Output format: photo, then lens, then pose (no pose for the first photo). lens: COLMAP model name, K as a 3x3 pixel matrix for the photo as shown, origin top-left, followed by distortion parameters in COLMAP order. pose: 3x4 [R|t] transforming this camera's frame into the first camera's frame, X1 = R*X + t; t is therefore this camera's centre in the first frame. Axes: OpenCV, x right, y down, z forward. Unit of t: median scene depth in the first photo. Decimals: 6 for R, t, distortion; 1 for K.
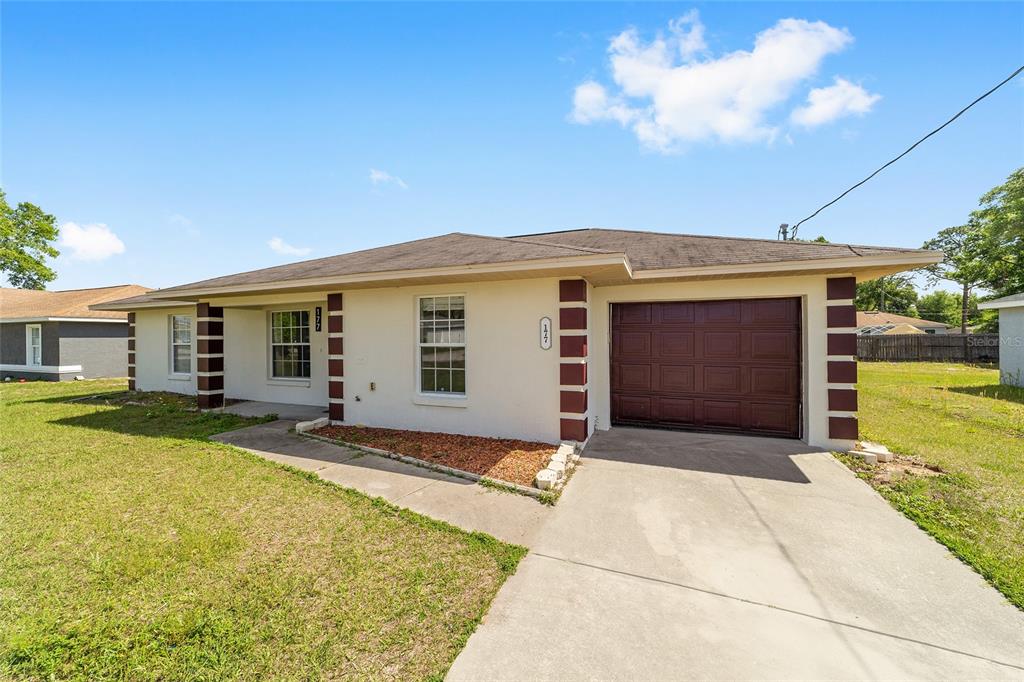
lens RADIAL K [[394.6, 0, 506.0], [0, 394.6, 337.7], [0, 0, 1]] dist [-0.011837, 0.005623]
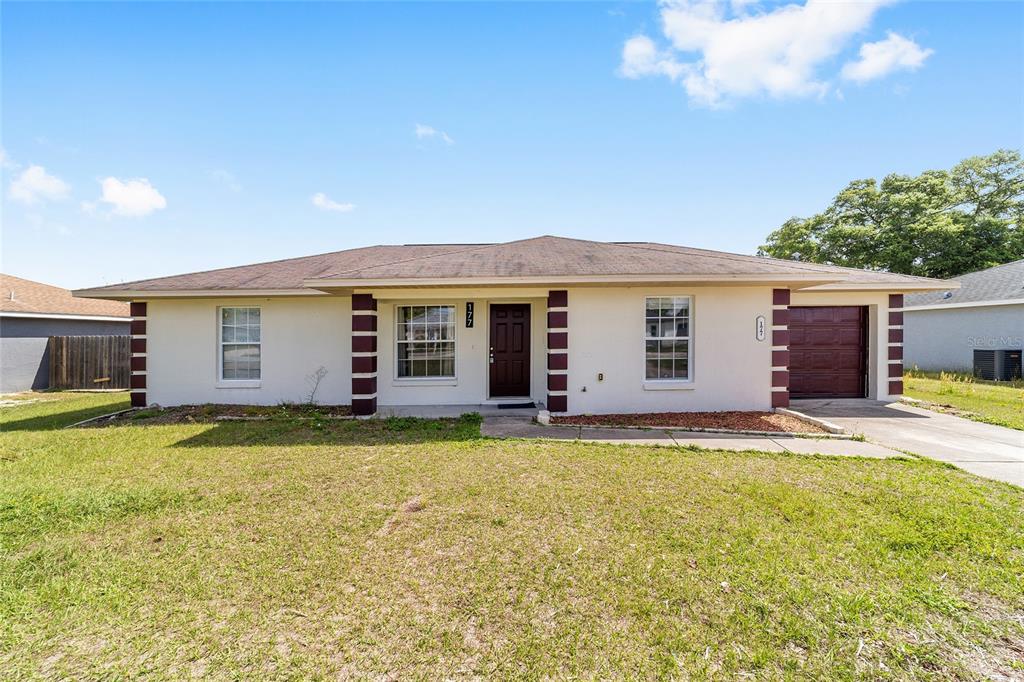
lens RADIAL K [[394.6, 0, 506.3], [0, 394.6, 343.4], [0, 0, 1]] dist [-0.011837, 0.005623]
pose [[0.928250, -0.011139, 0.371790, -0.963082], [0.005635, 0.999858, 0.015888, 0.010720], [-0.371914, -0.012653, 0.928181, 0.078201]]
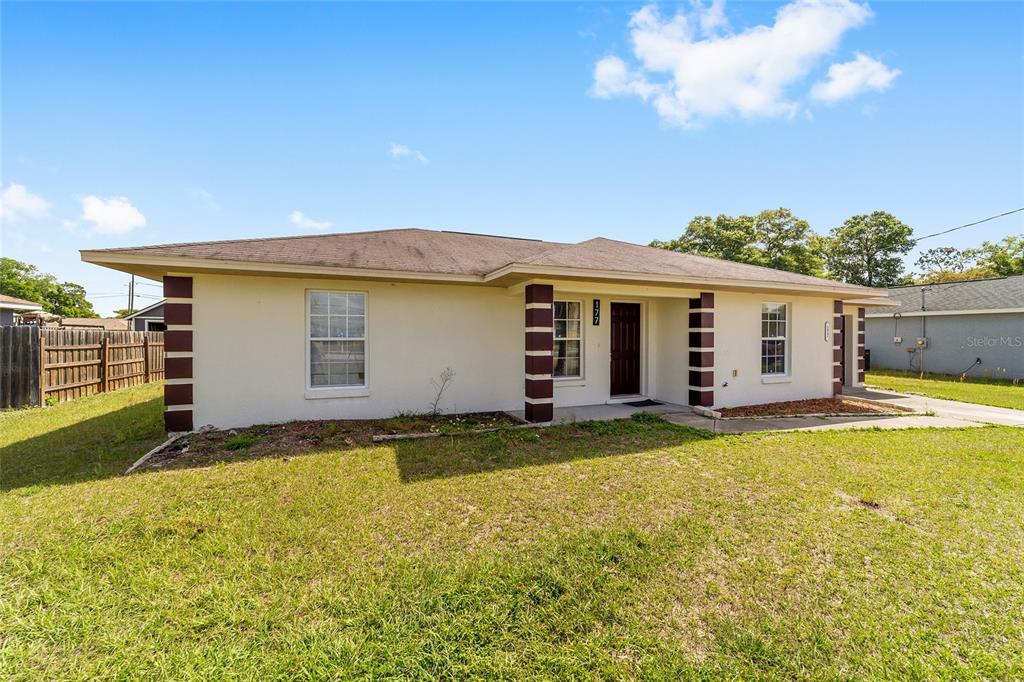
lens RADIAL K [[394.6, 0, 509.8], [0, 394.6, 338.3], [0, 0, 1]] dist [-0.011837, 0.005623]
pose [[0.734758, 0.003197, 0.678322, -1.620006], [-0.007441, 0.999967, 0.003348, 0.017440], [-0.678289, -0.007507, 0.734757, 0.567592]]
